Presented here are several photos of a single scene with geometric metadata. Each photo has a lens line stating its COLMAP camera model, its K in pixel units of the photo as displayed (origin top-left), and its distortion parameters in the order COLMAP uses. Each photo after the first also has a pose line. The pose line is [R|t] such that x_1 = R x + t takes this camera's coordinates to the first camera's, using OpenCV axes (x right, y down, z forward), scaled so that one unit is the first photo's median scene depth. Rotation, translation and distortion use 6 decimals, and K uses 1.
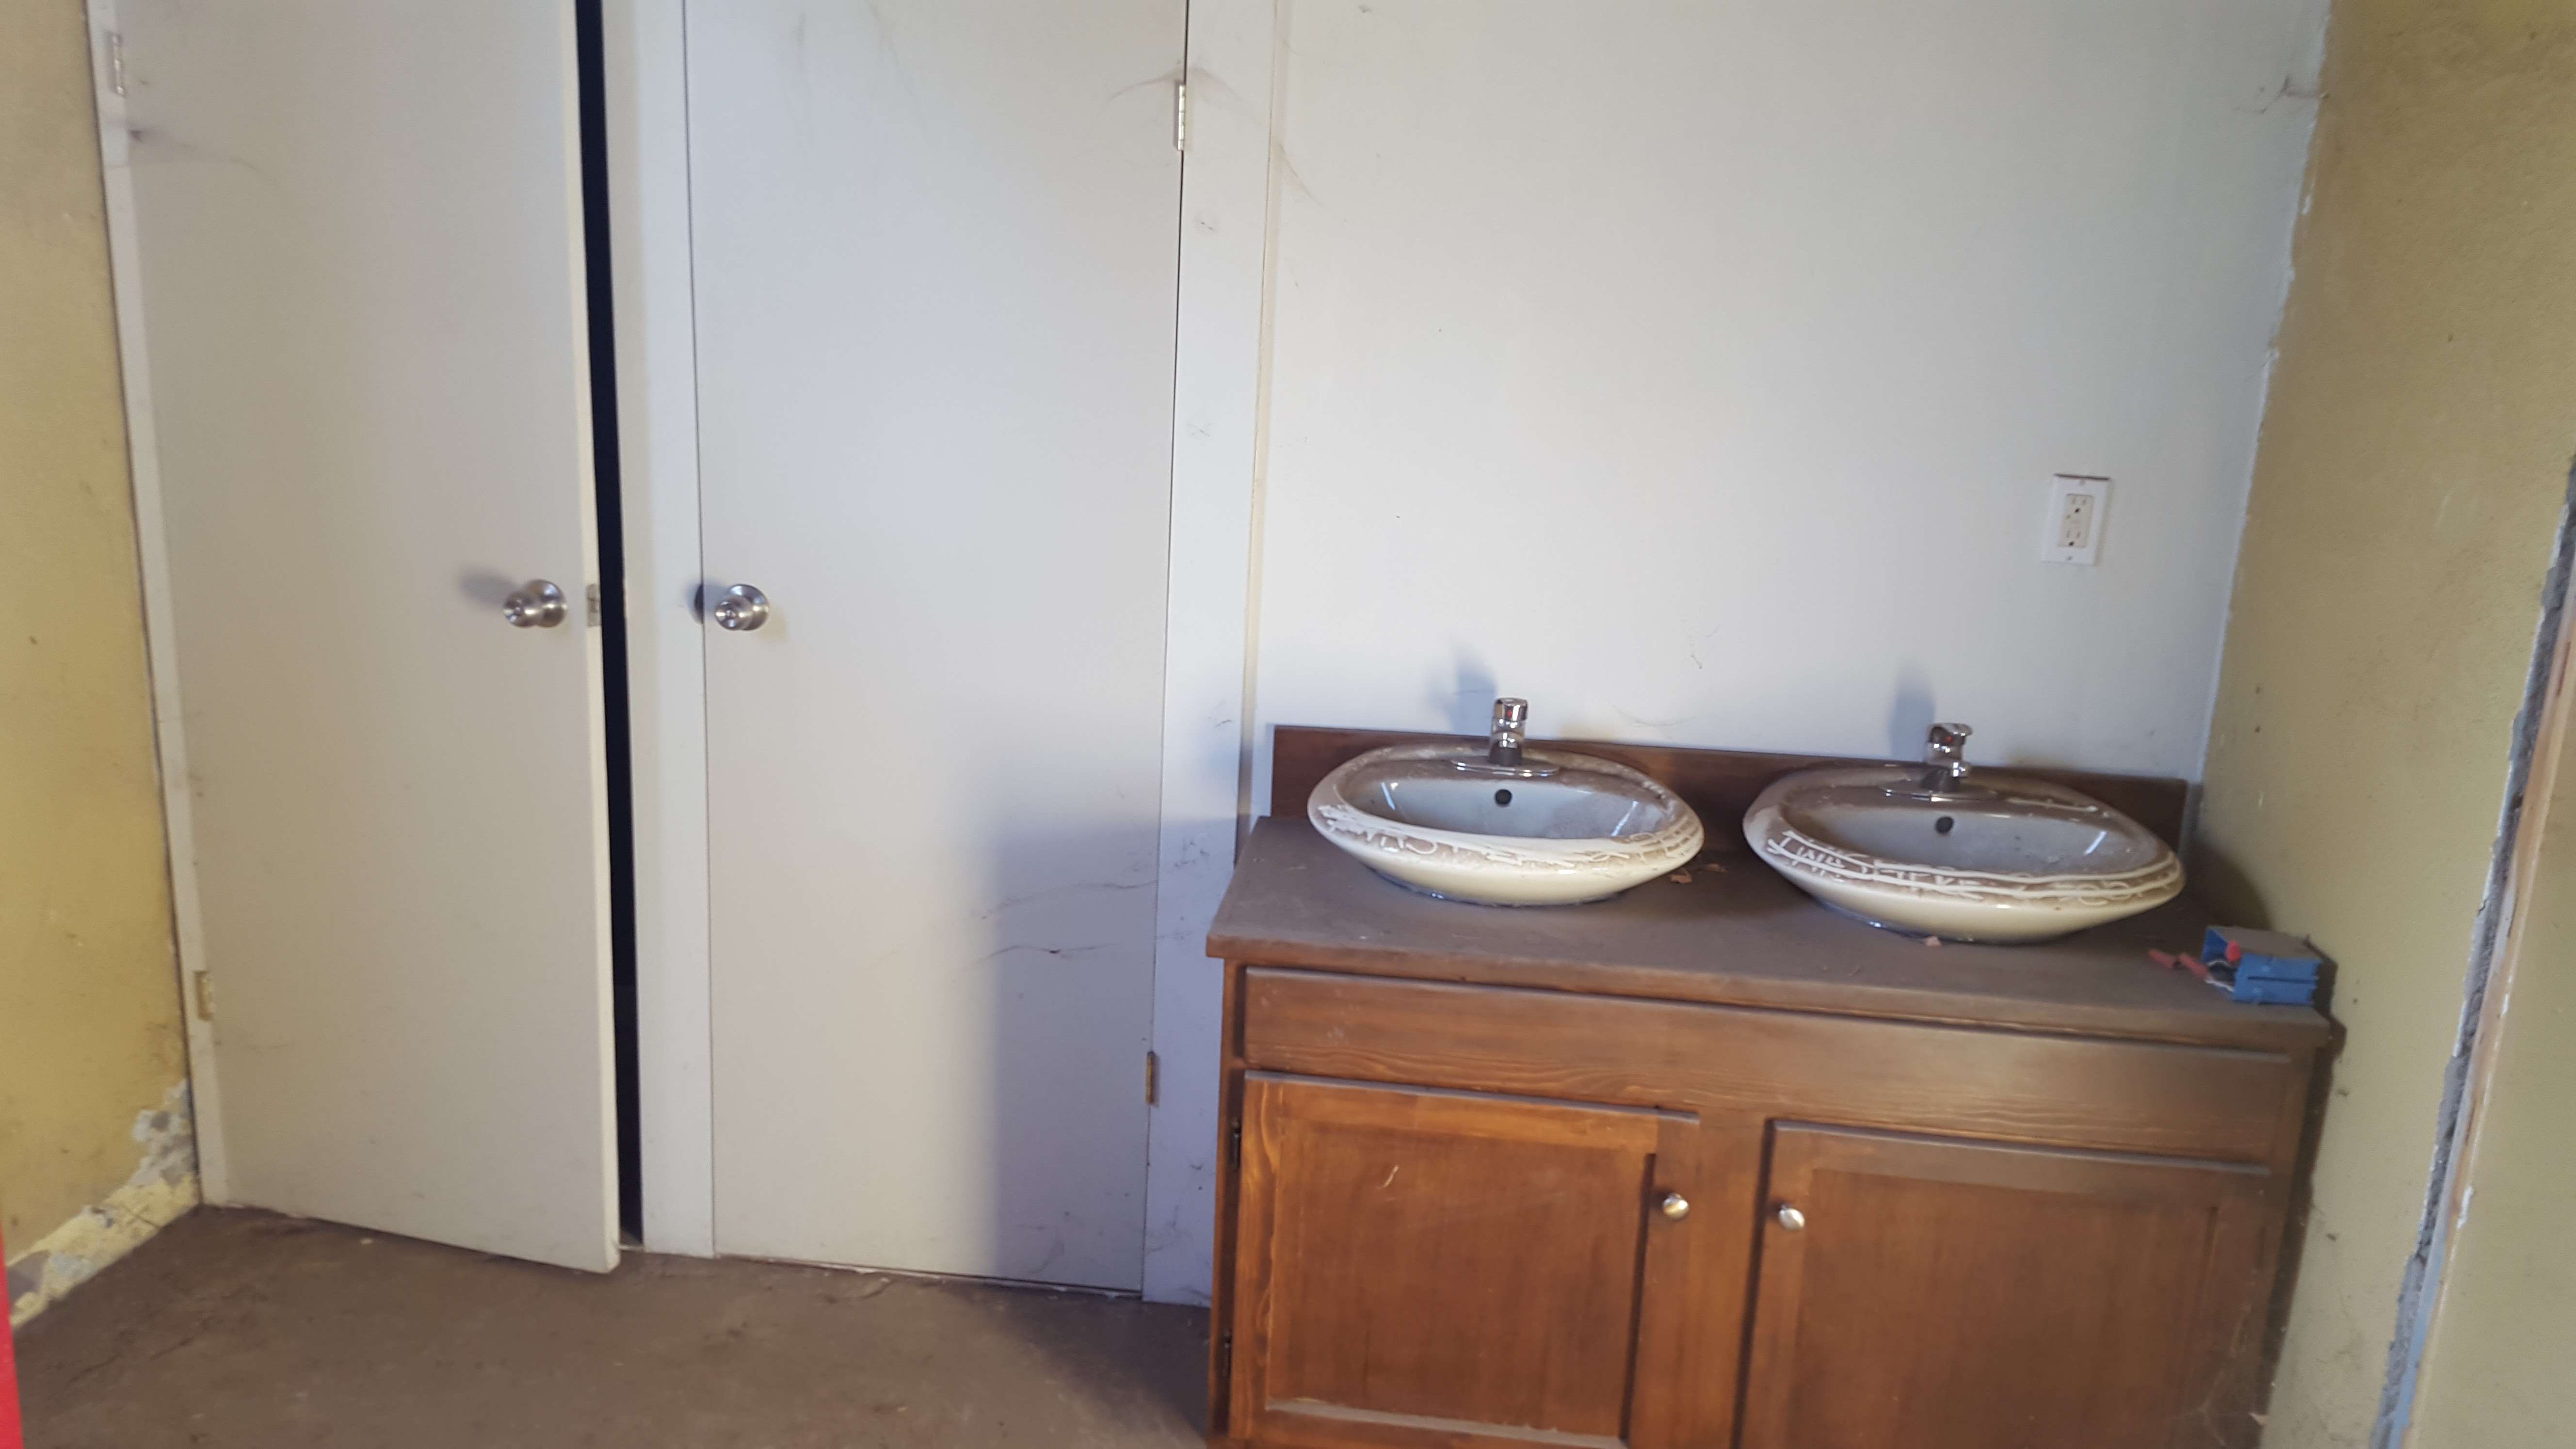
lens RADIAL K [[1903.5, 0, 1283.6], [0, 1903.5, 794.1], [0, 0, 1]] dist [0.084721, -0.108542]
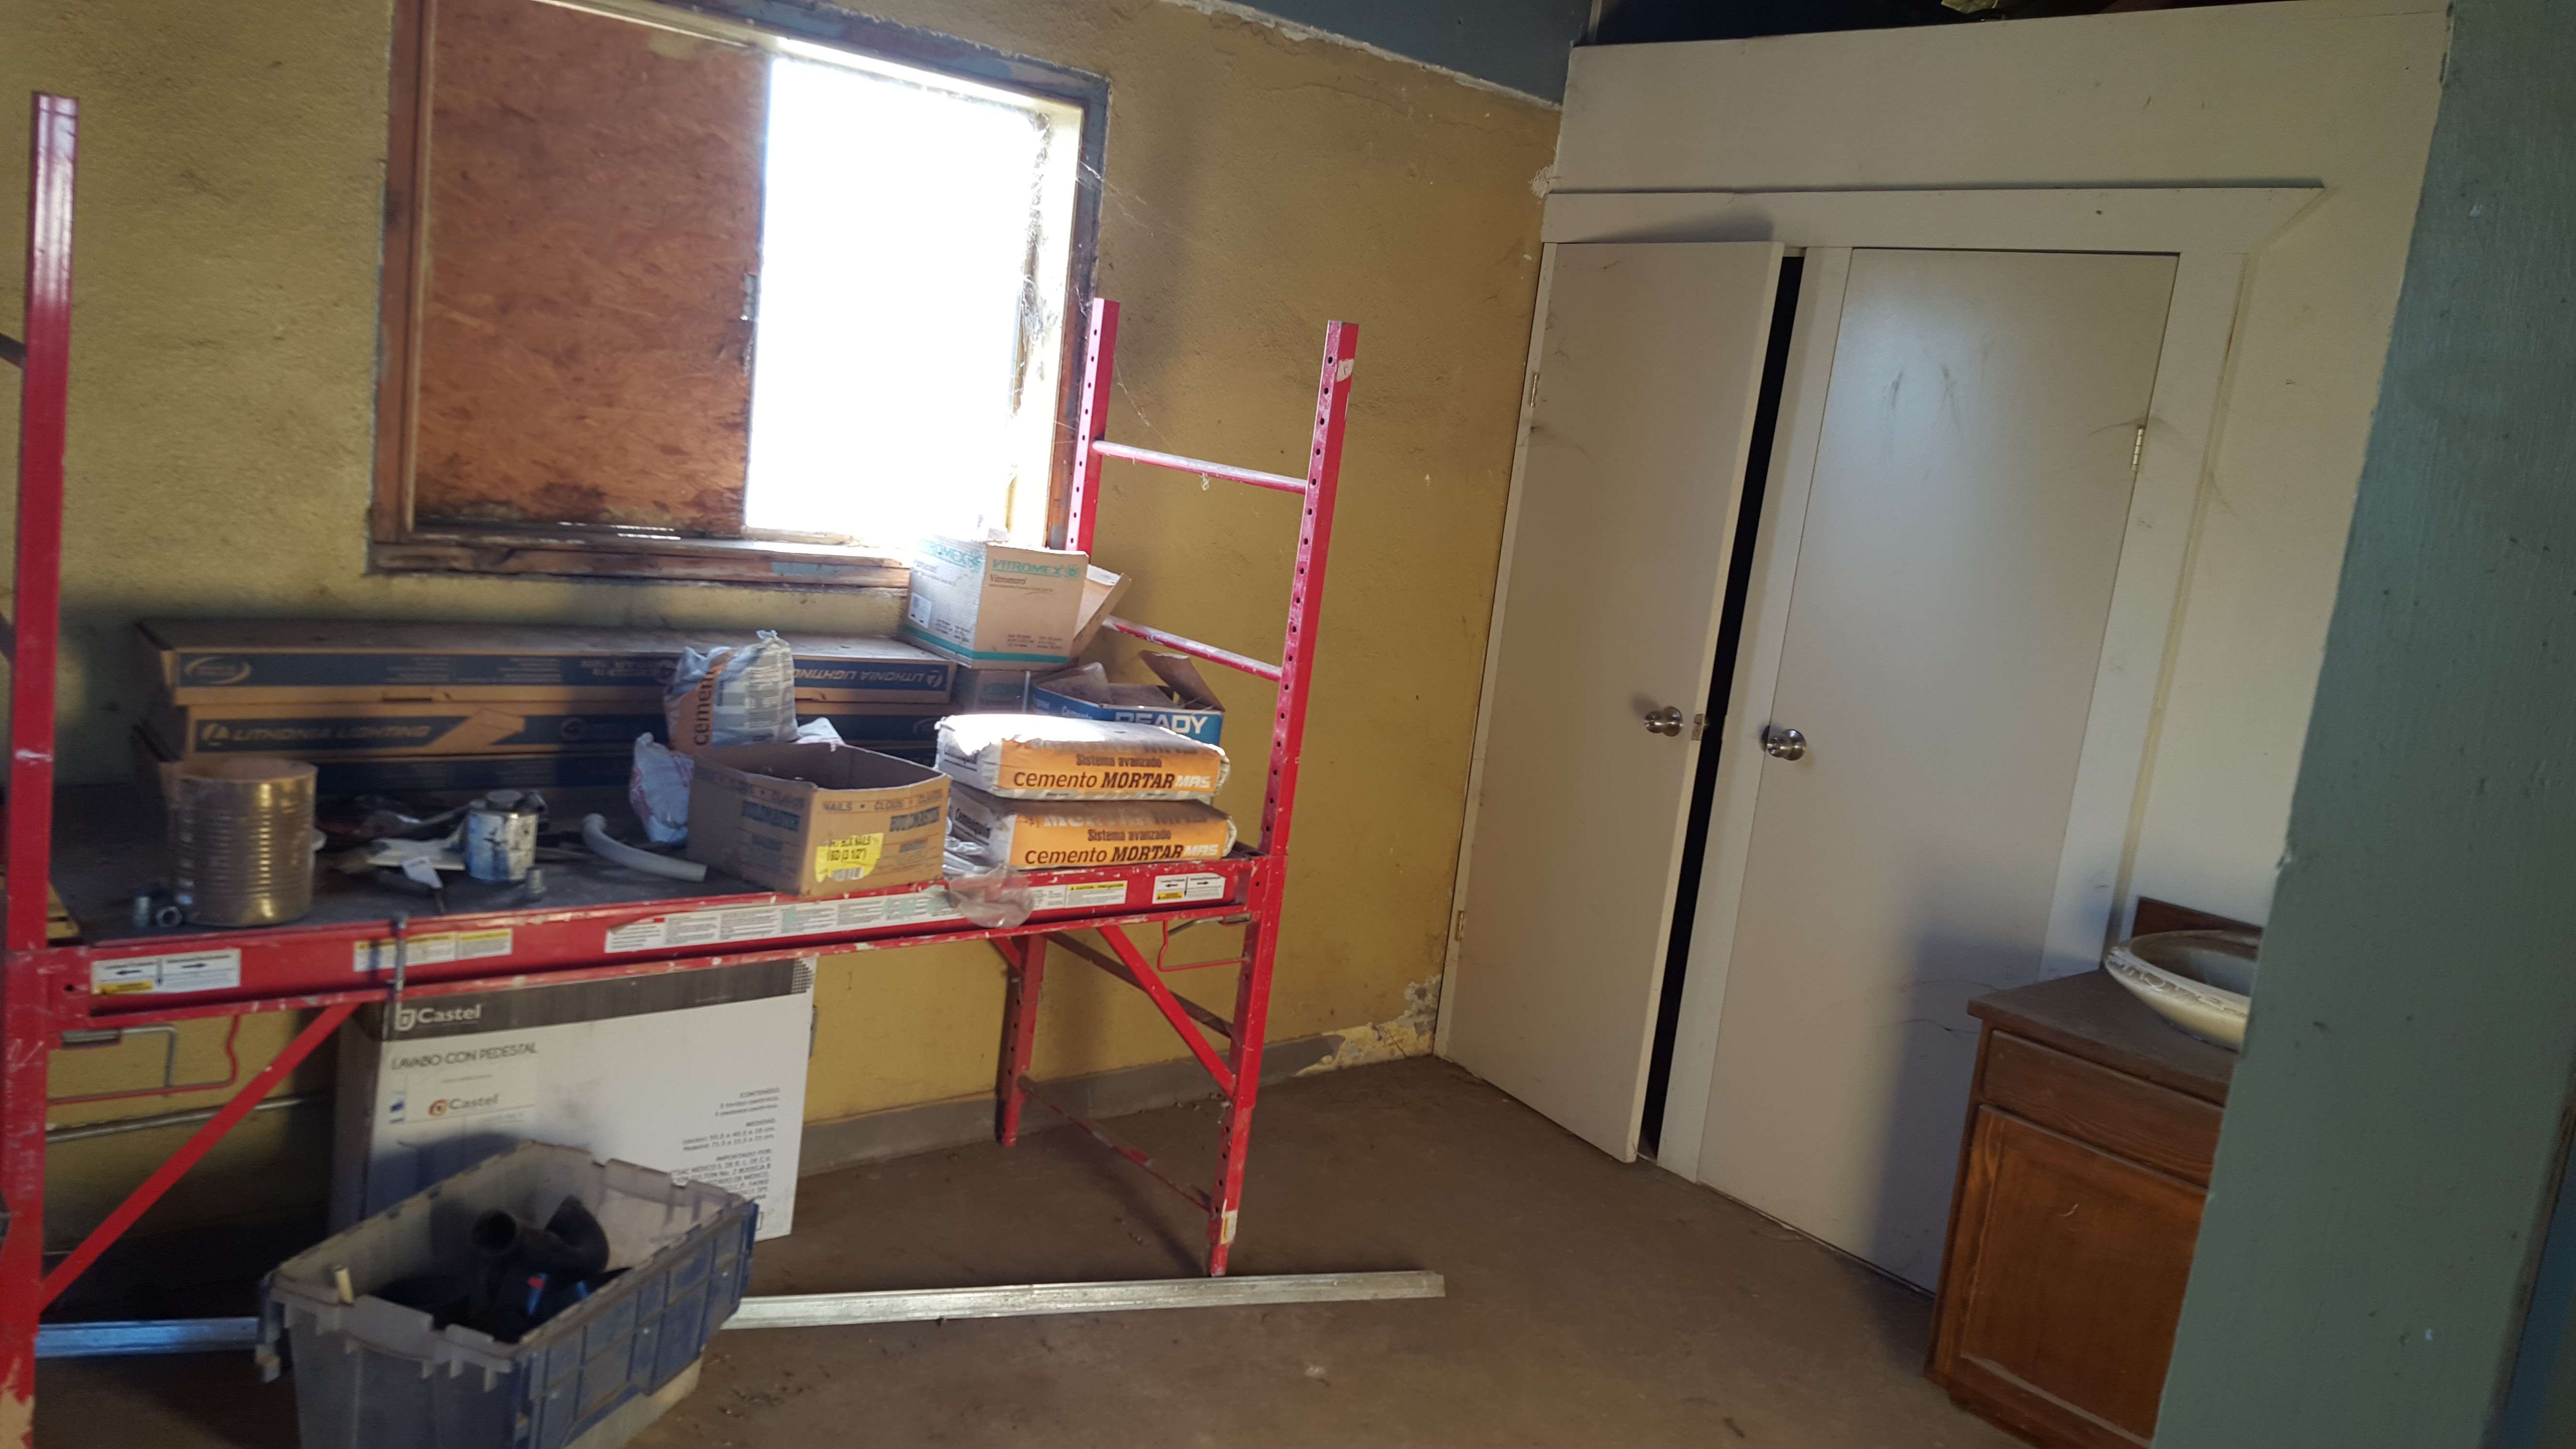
lens RADIAL K [[1903.5, 0, 1283.6], [0, 1903.5, 794.1], [0, 0, 1]] dist [0.084721, -0.108542]
pose [[0.732225, 0.176510, -0.657792, 0.426045], [-0.246702, 0.968981, -0.014605, 0.061087], [0.634811, 0.172973, 0.753058, -0.383246]]
